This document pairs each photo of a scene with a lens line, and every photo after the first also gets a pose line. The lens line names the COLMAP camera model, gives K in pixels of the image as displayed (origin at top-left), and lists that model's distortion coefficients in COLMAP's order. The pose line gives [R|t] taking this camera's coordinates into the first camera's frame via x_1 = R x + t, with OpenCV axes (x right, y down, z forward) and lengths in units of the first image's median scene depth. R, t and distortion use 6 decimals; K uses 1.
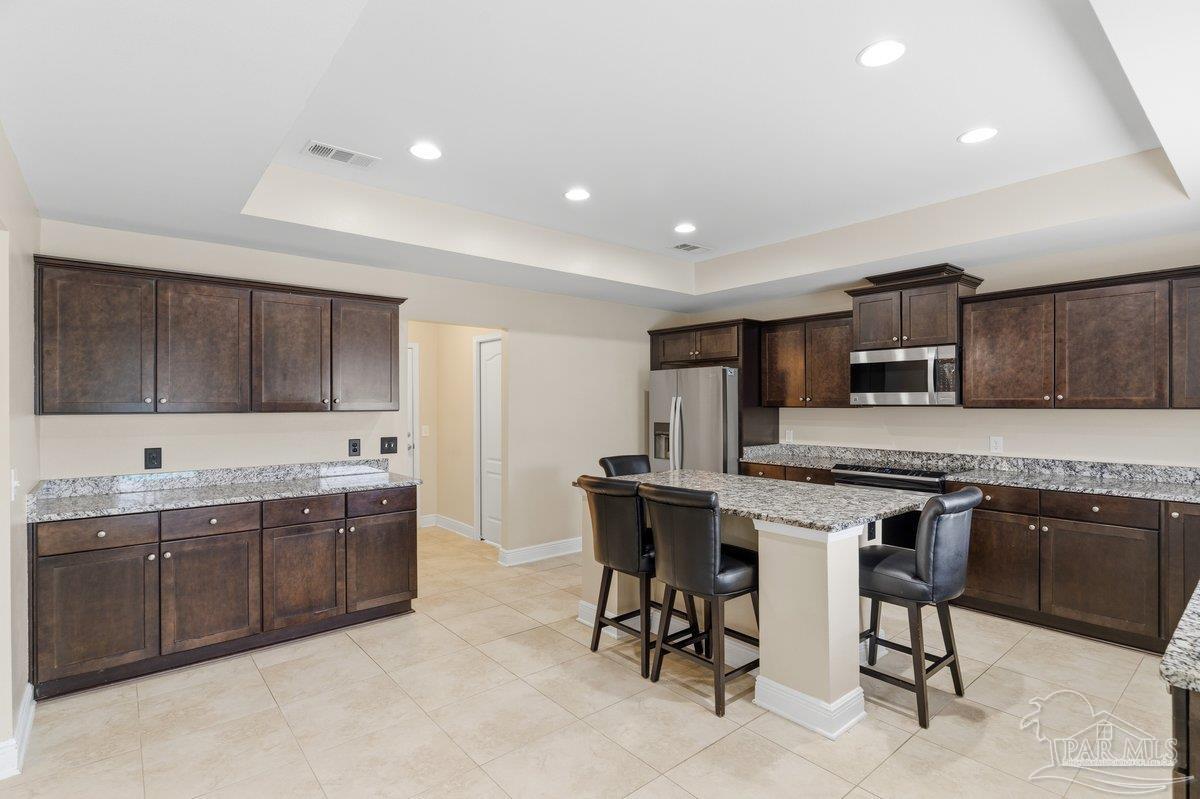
lens RADIAL K [[585.2, 0, 609.6], [0, 585.2, 395.4], [0, 0, 1]] dist [0.001033, -0.000023]
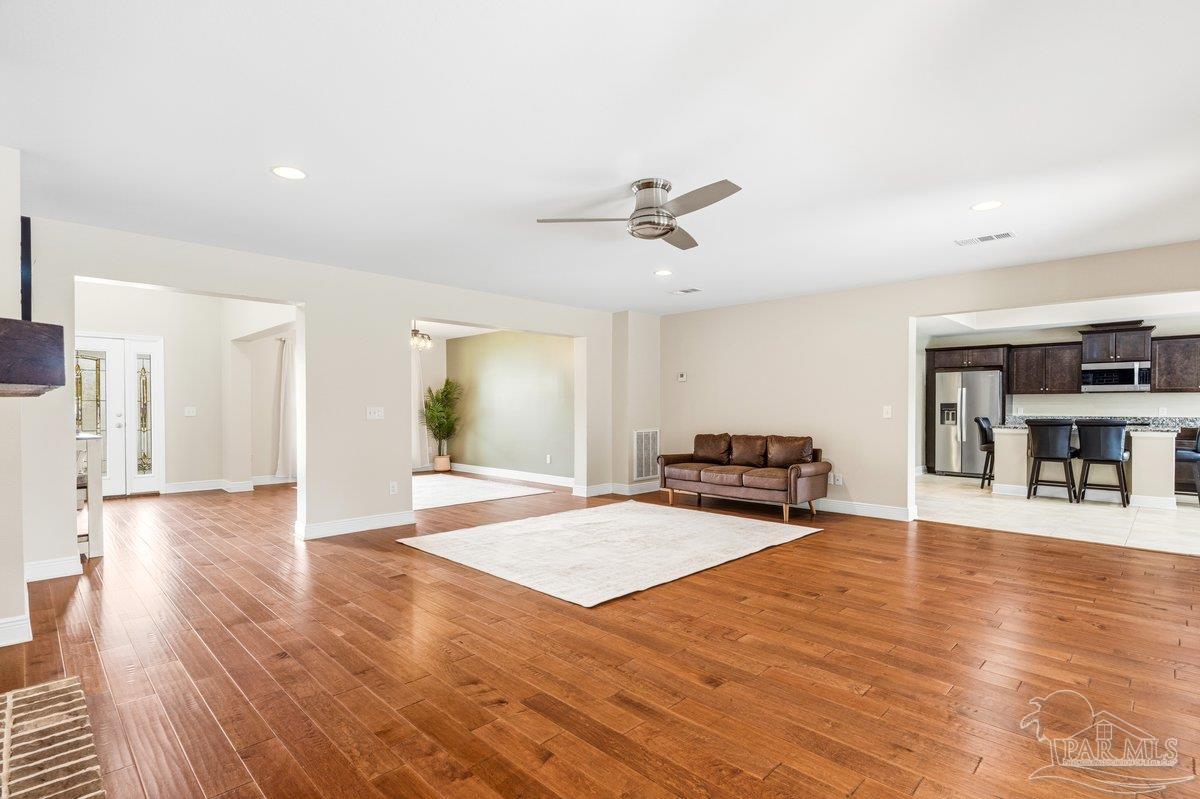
lens RADIAL K [[585.2, 0, 596.9], [0, 585.2, 410.8], [0, 0, 1]] dist [0.001033, -0.000023]
pose [[0.994276, 0.008602, 0.106498, -1.402144], [-0.010231, 0.999839, 0.014760, 0.068643], [-0.106354, -0.015765, 0.994203, -0.743880]]
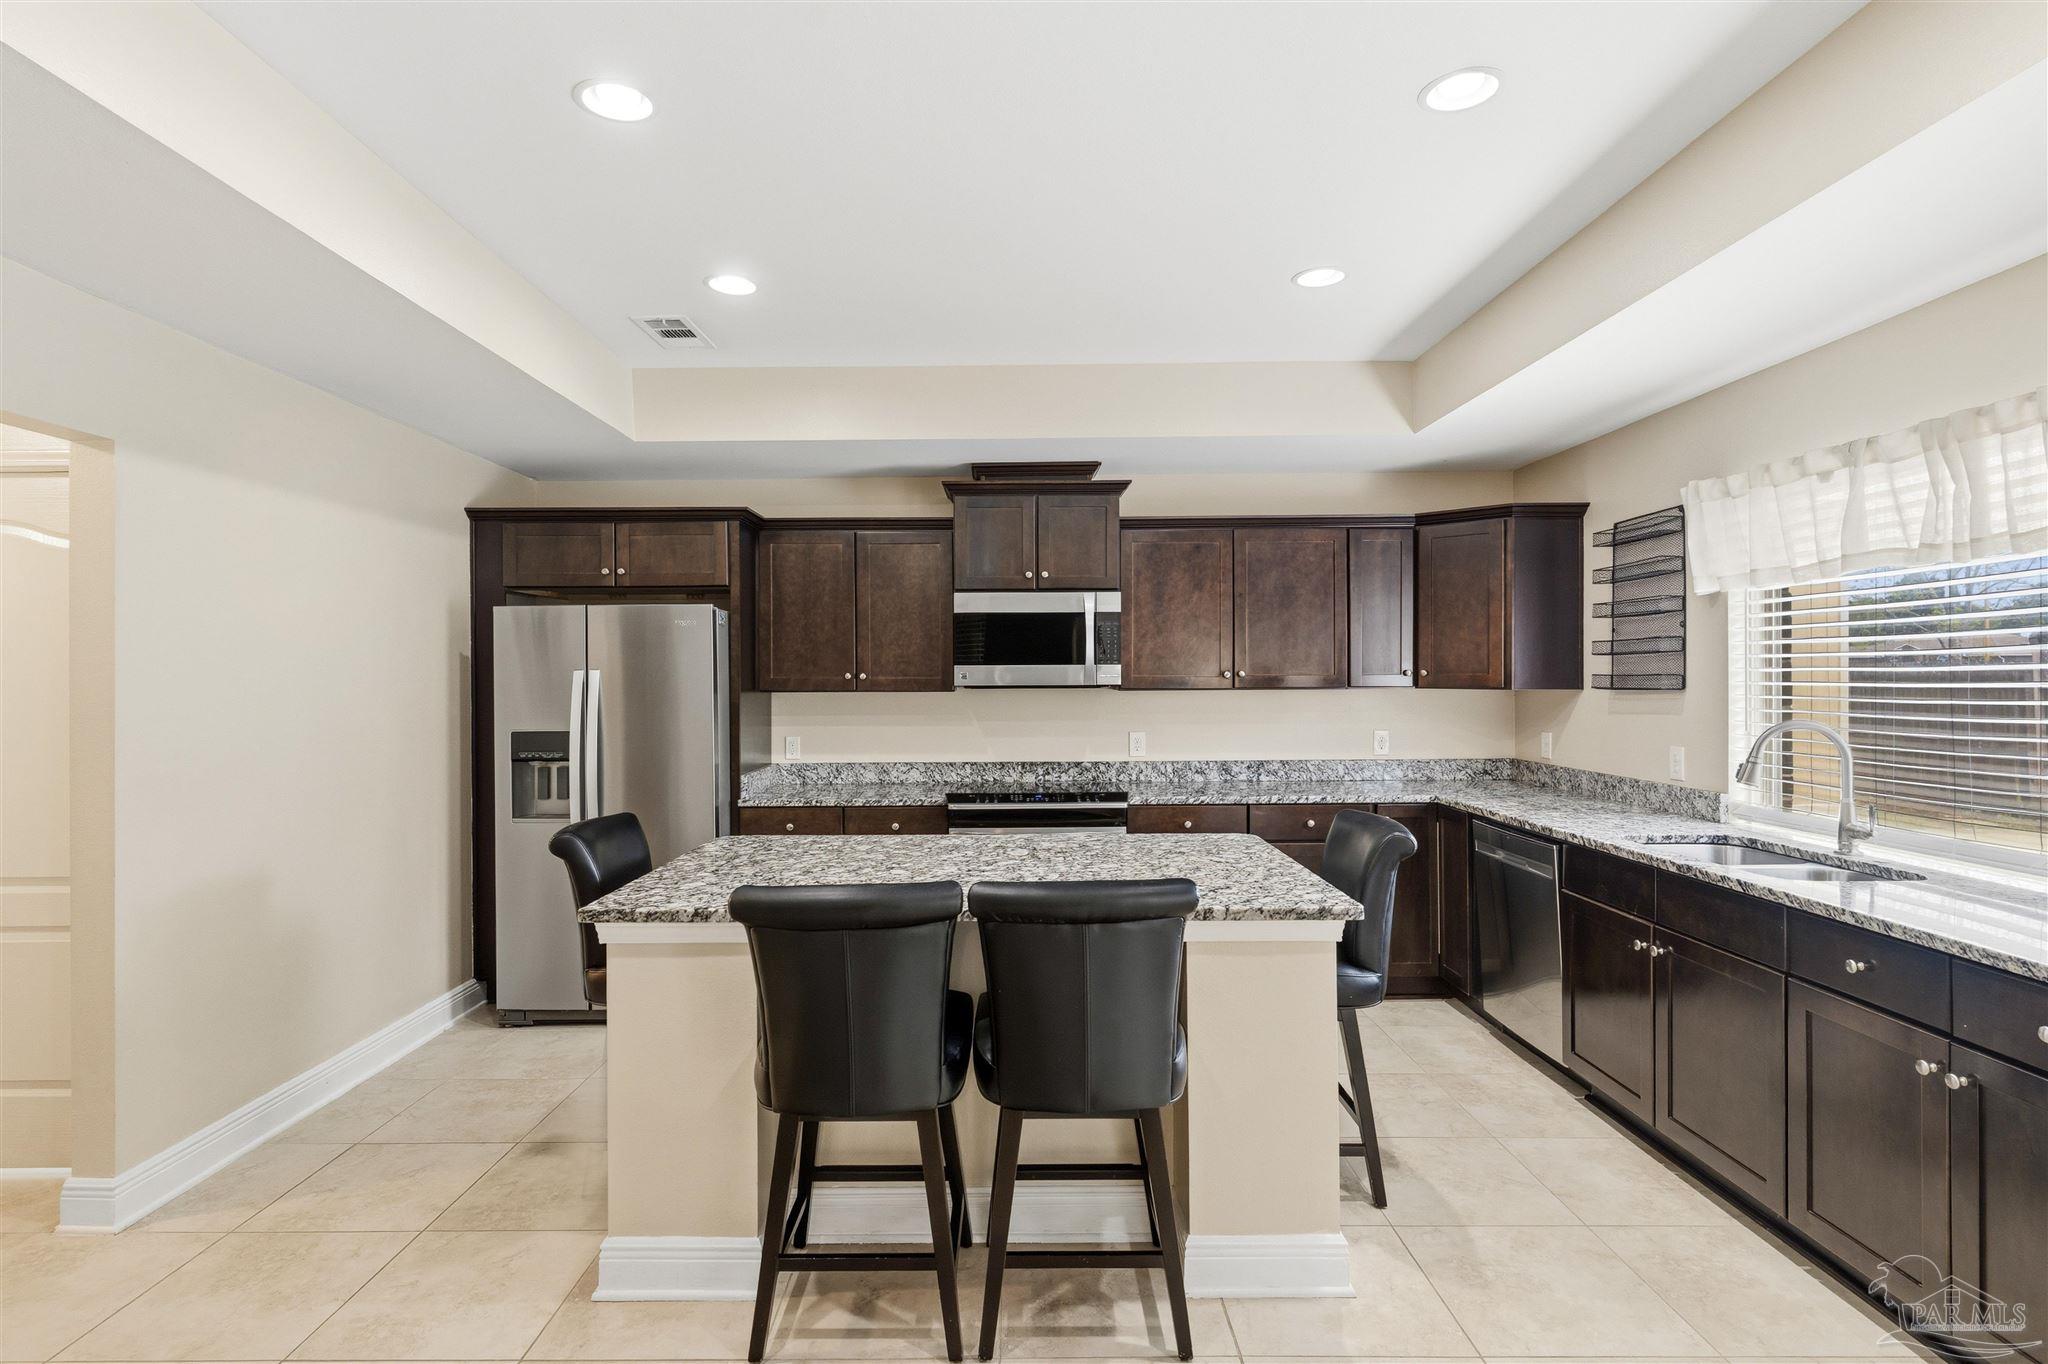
lens RADIAL K [[998.7, 0, 988.5], [0, 998.7, 678.2], [0, 0, 1]] dist [0.001033, -0.000023]
pose [[0.647973, 0.000073, 0.761664, -0.310295], [-0.005475, 0.999975, 0.004561, 0.004094], [-0.761644, -0.007125, 0.647956, 0.369526]]
